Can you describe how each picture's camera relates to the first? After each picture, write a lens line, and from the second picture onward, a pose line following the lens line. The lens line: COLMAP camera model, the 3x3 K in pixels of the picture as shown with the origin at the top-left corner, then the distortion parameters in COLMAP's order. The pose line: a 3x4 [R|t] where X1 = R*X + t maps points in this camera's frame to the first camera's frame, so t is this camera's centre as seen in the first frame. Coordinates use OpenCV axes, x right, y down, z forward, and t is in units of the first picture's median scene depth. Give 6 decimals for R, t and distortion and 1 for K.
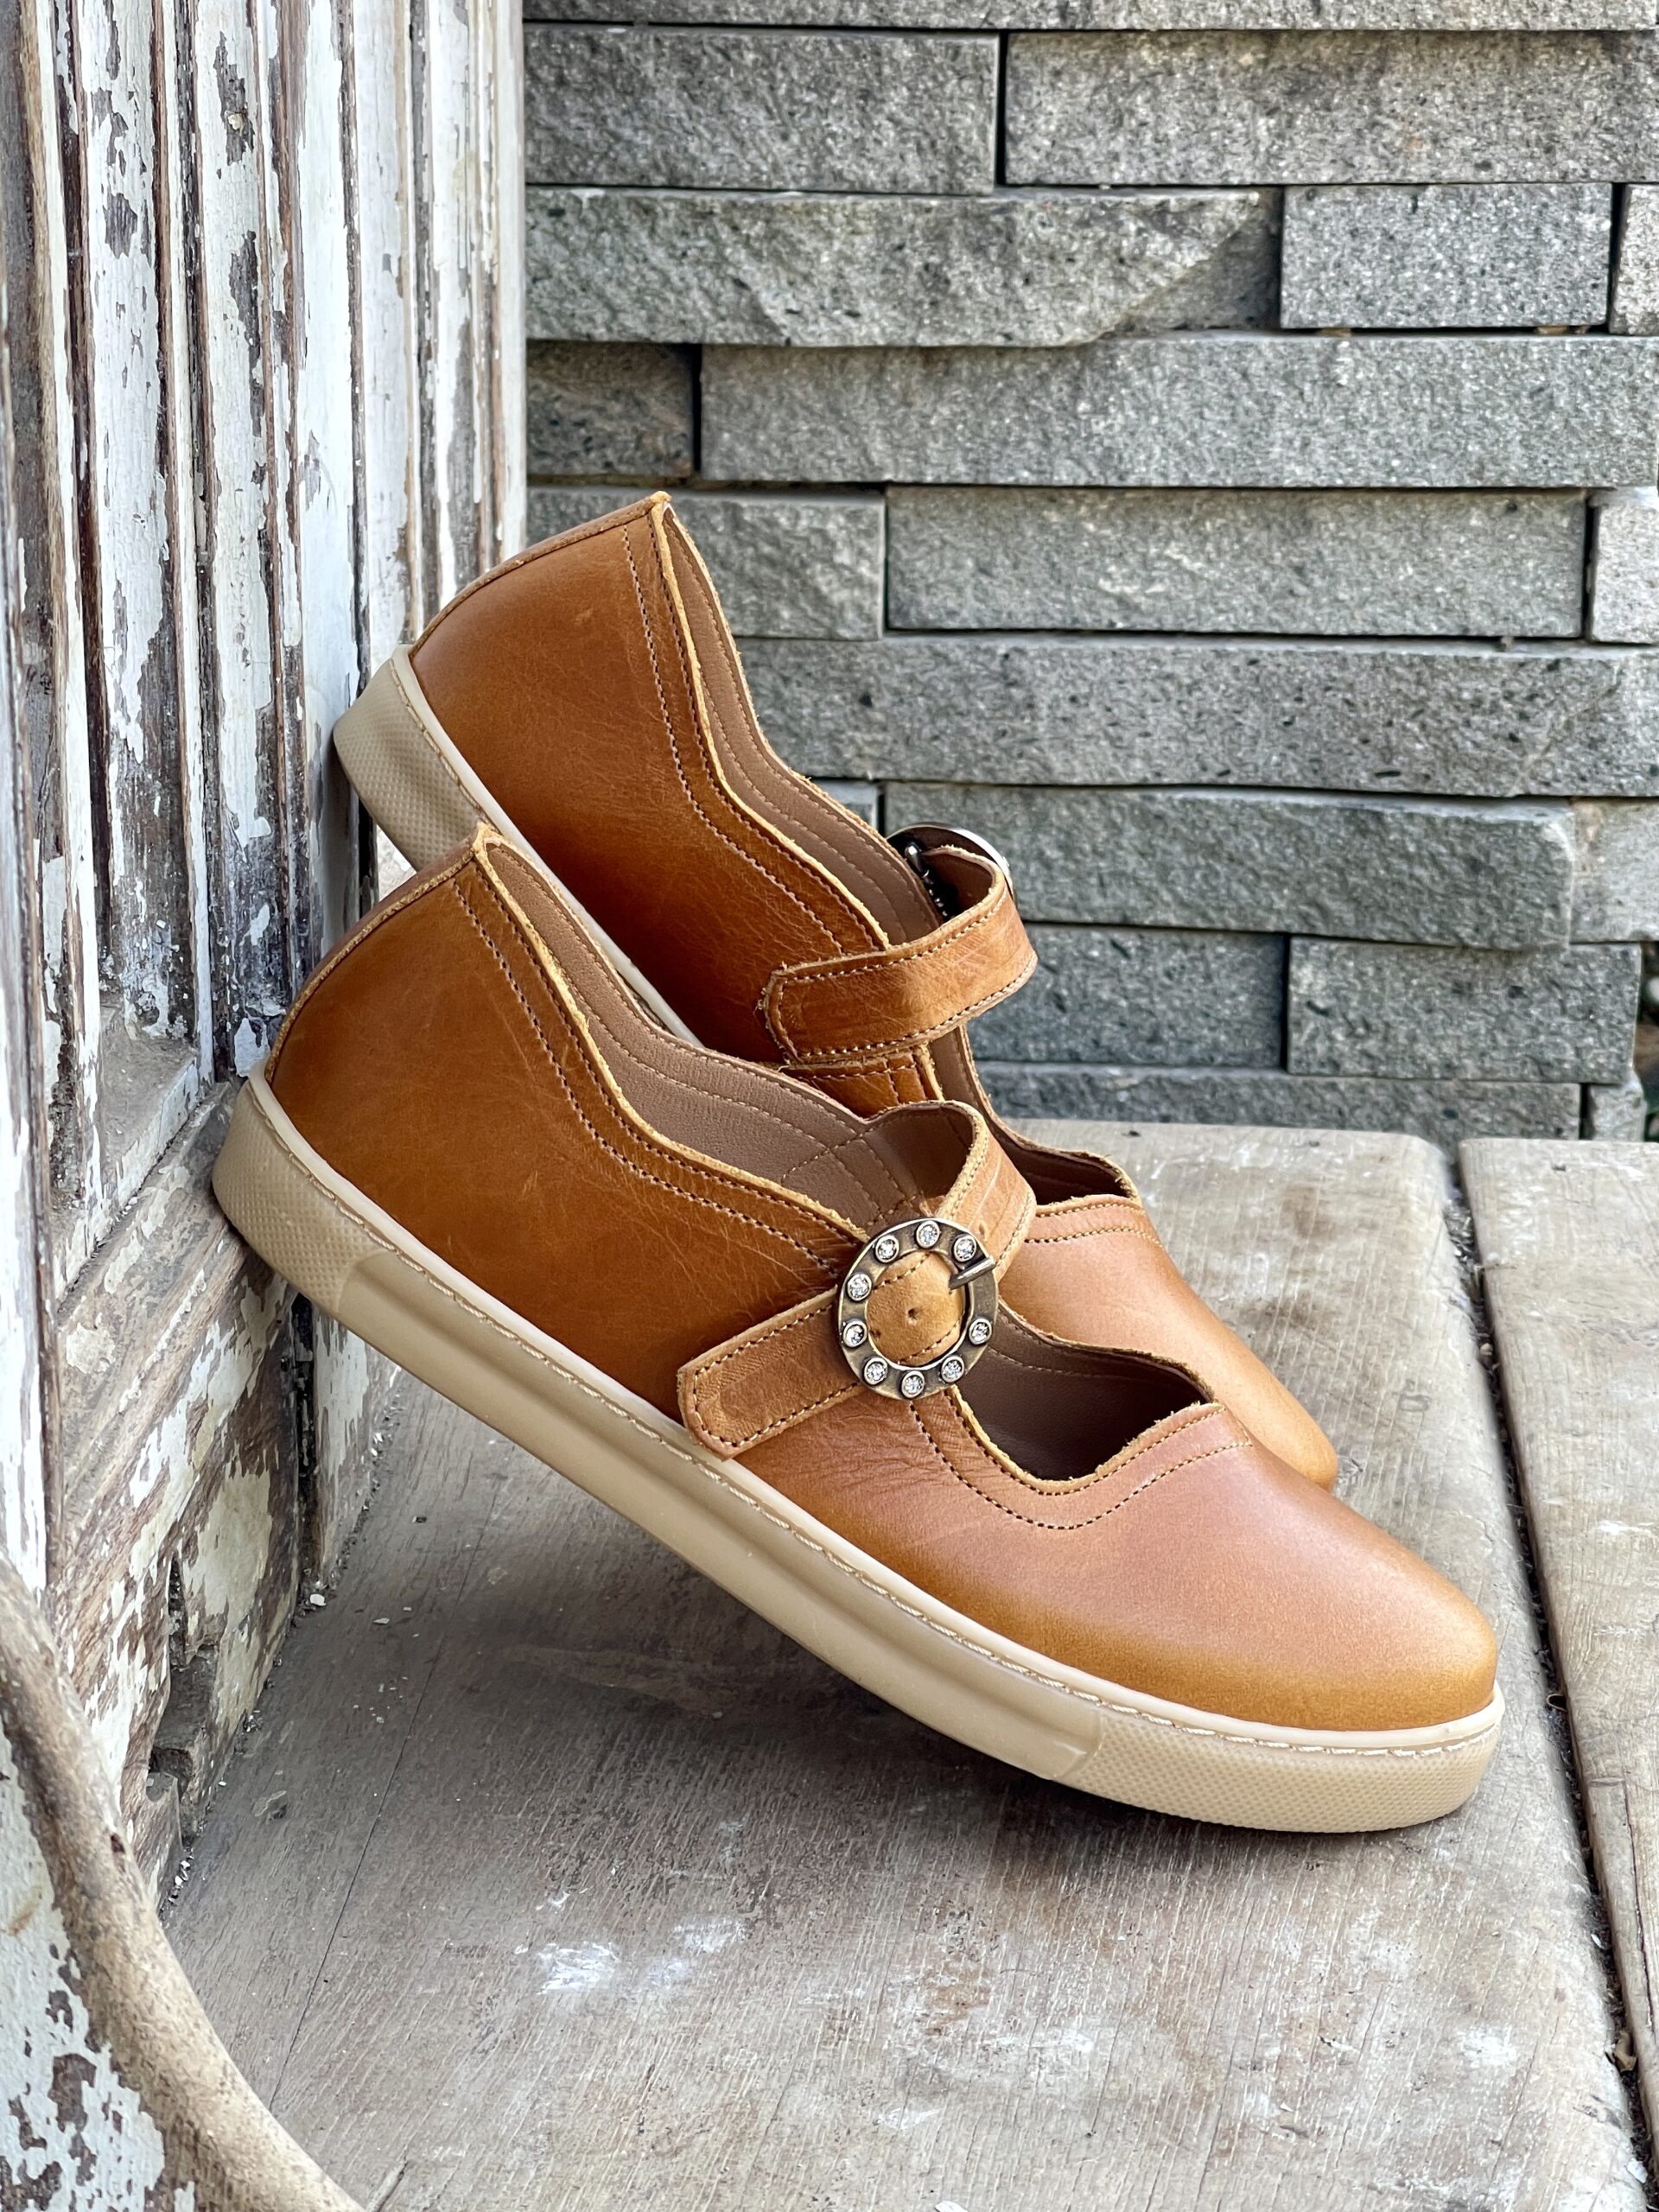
lens RADIAL K [[4674.5, 0, 662.0], [0, 4674.5, 1025.5], [0, 0, 1]] dist [0.130112, 0.000000]
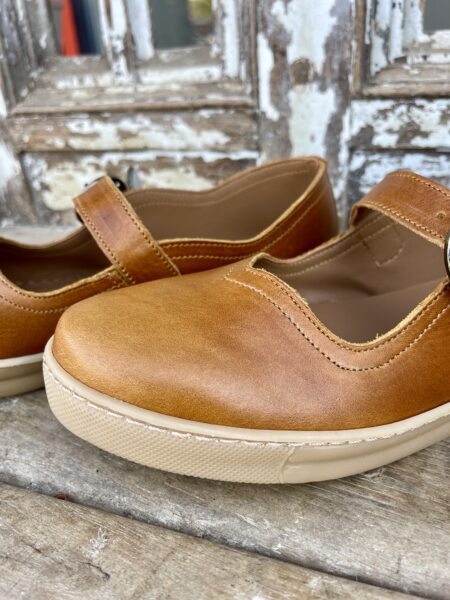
lens RADIAL K [[469.1, 0, 232.1], [0, 469.1, 307.8], [0, 0, 1]] dist [0.045125, -0.102266]
pose [[-0.228176, 0.469437, -0.852974, 0.309425], [-0.219390, 0.828763, 0.514800, -0.028766], [0.948580, 0.304599, -0.086115, 1.101589]]
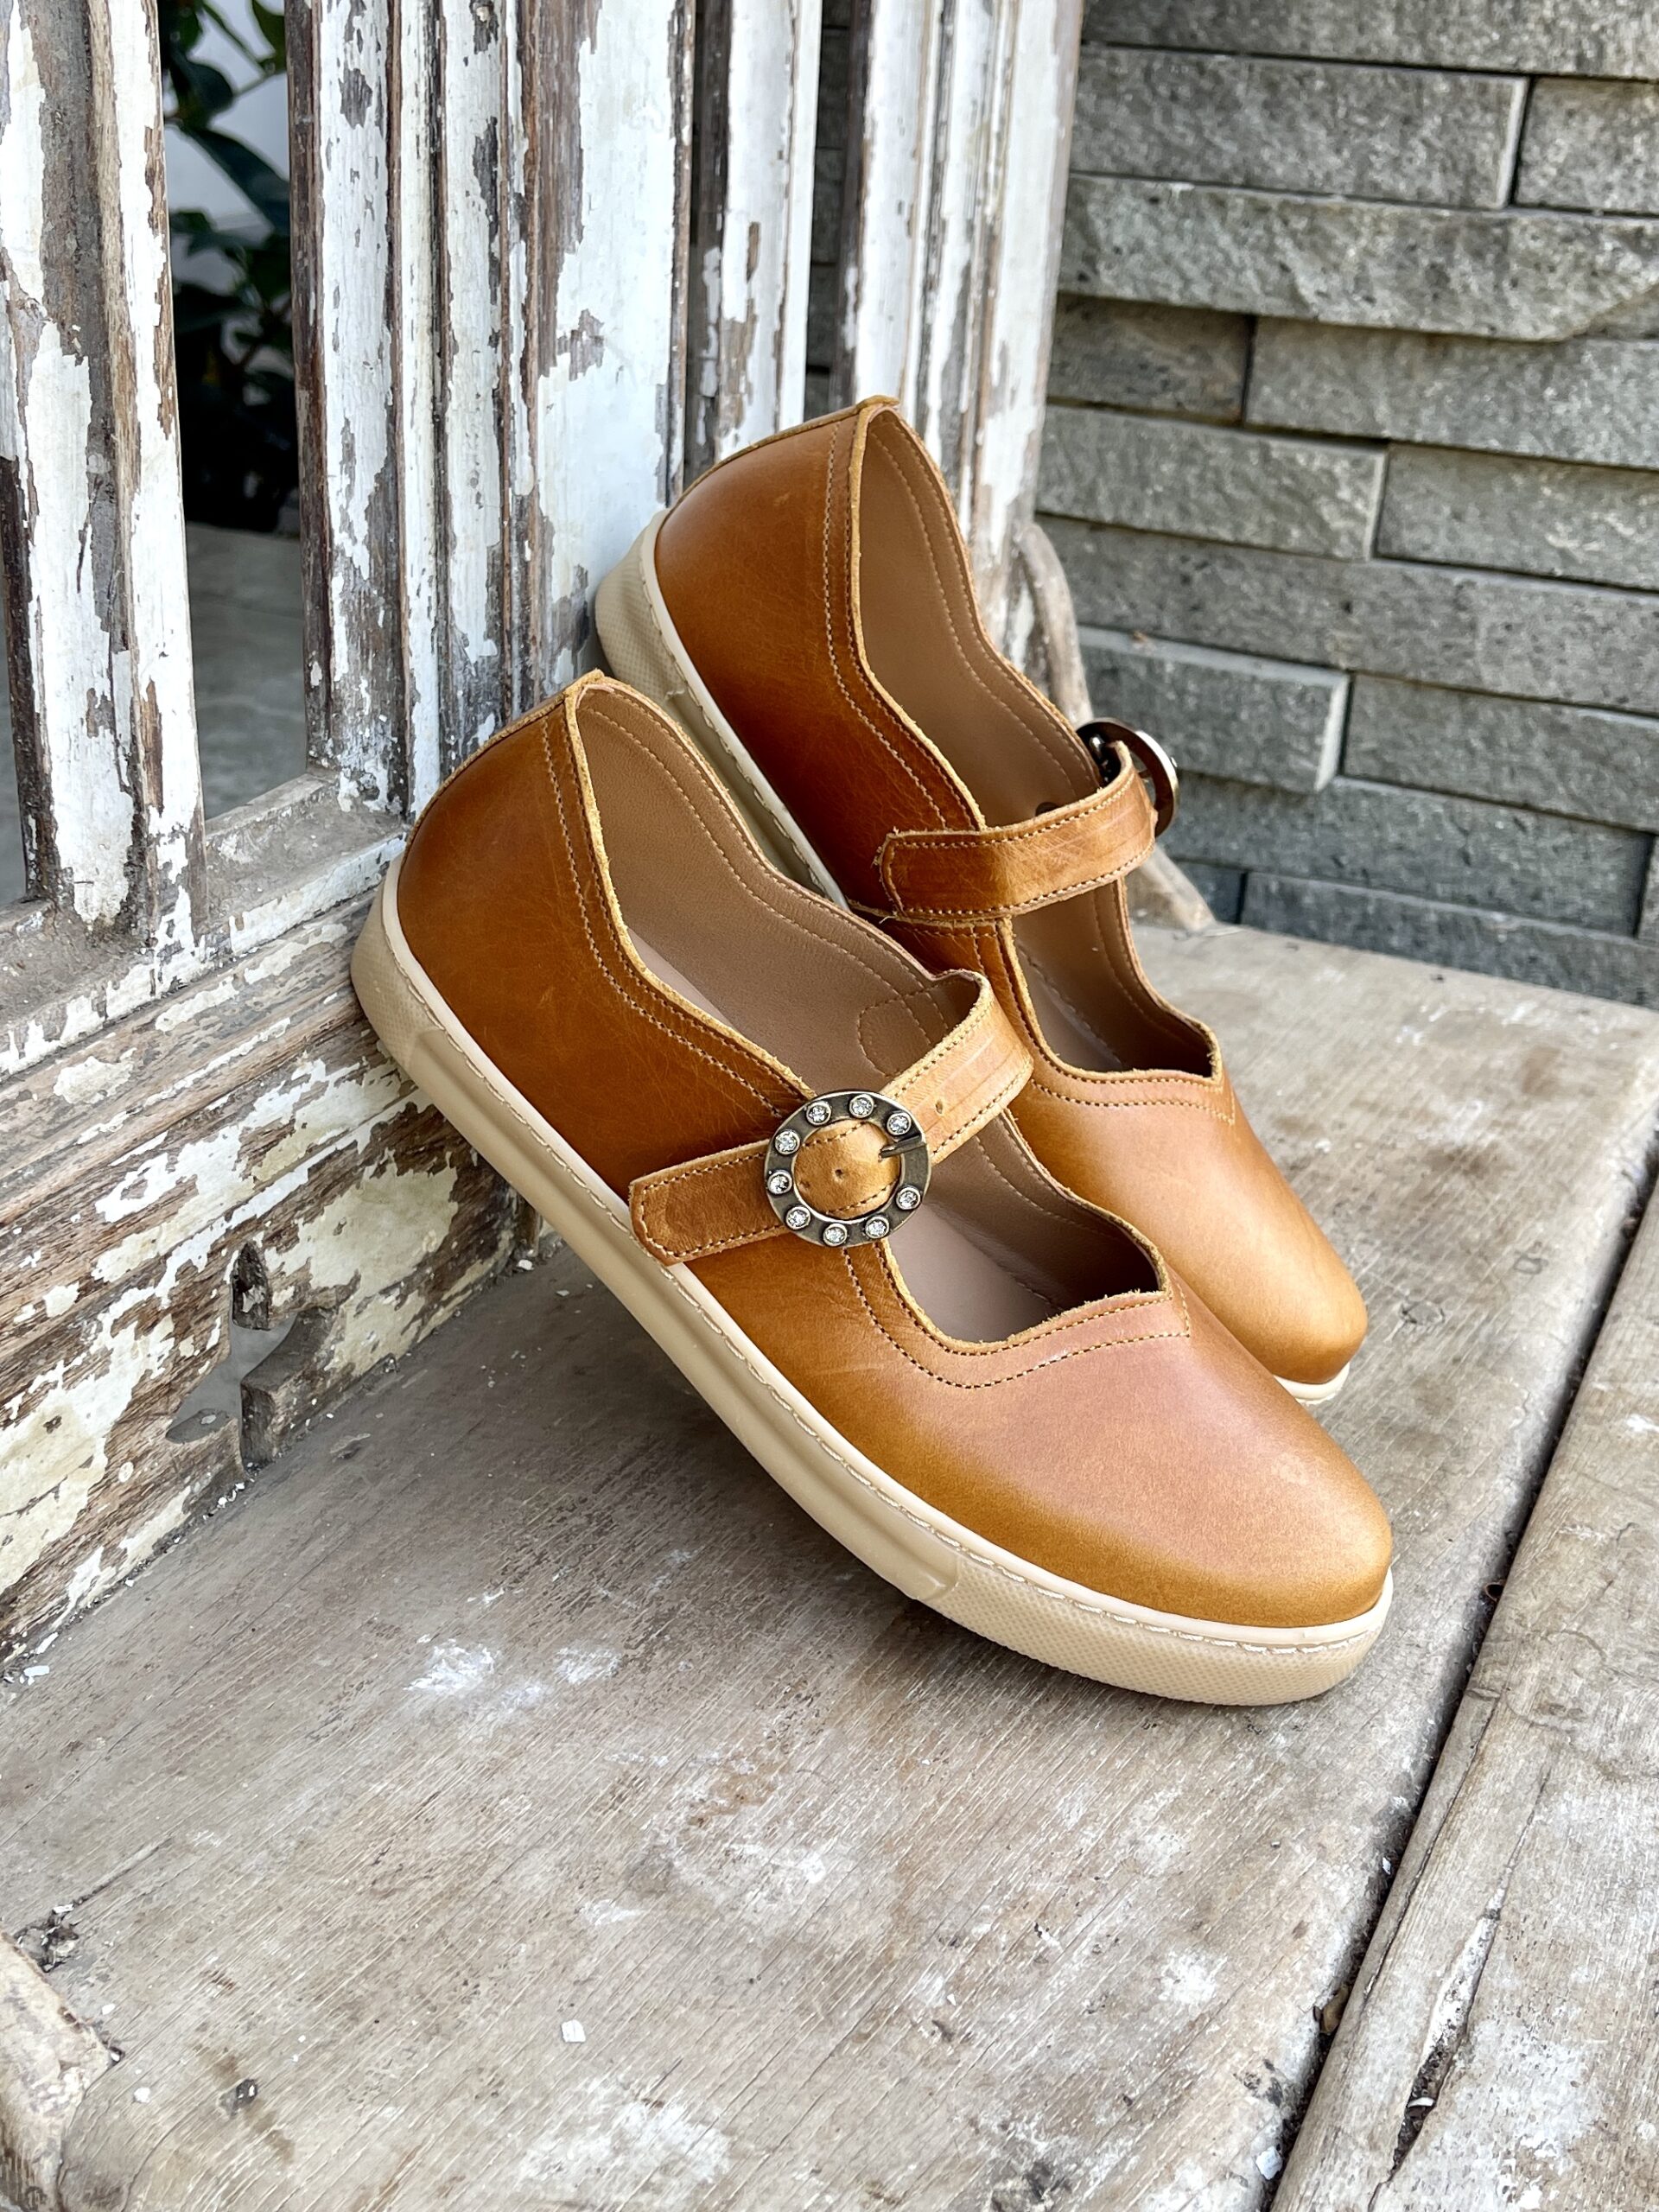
lens RADIAL K [[2529.8, 0, 710.1], [0, 2529.8, 1084.0], [0, 0, 1]] dist [0.022256, 0.000000]
pose [[0.932928, 0.183226, -0.309957, 0.188860], [-0.137819, 0.976999, 0.162721, -0.046841], [0.332643, -0.109089, 0.936722, 0.407631]]
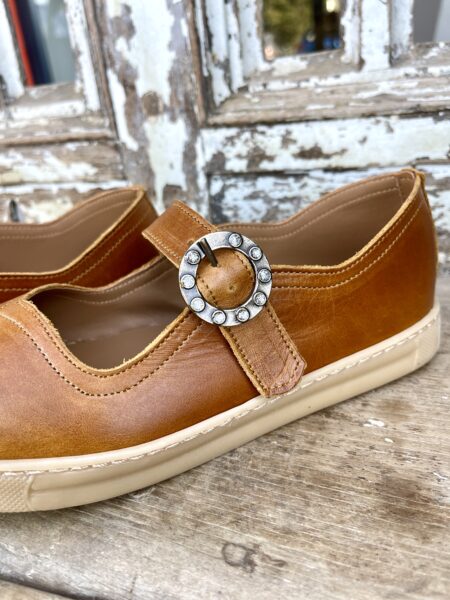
lens RADIAL K [[469.1, 0, 233.2], [0, 469.1, 306.6], [0, 0, 1]] dist [0.045125, -0.102266]
pose [[-0.165811, 0.445348, -0.879870, 0.297275], [-0.190619, 0.860920, 0.471679, -0.053739], [0.967559, 0.245929, -0.057858, 1.185939]]
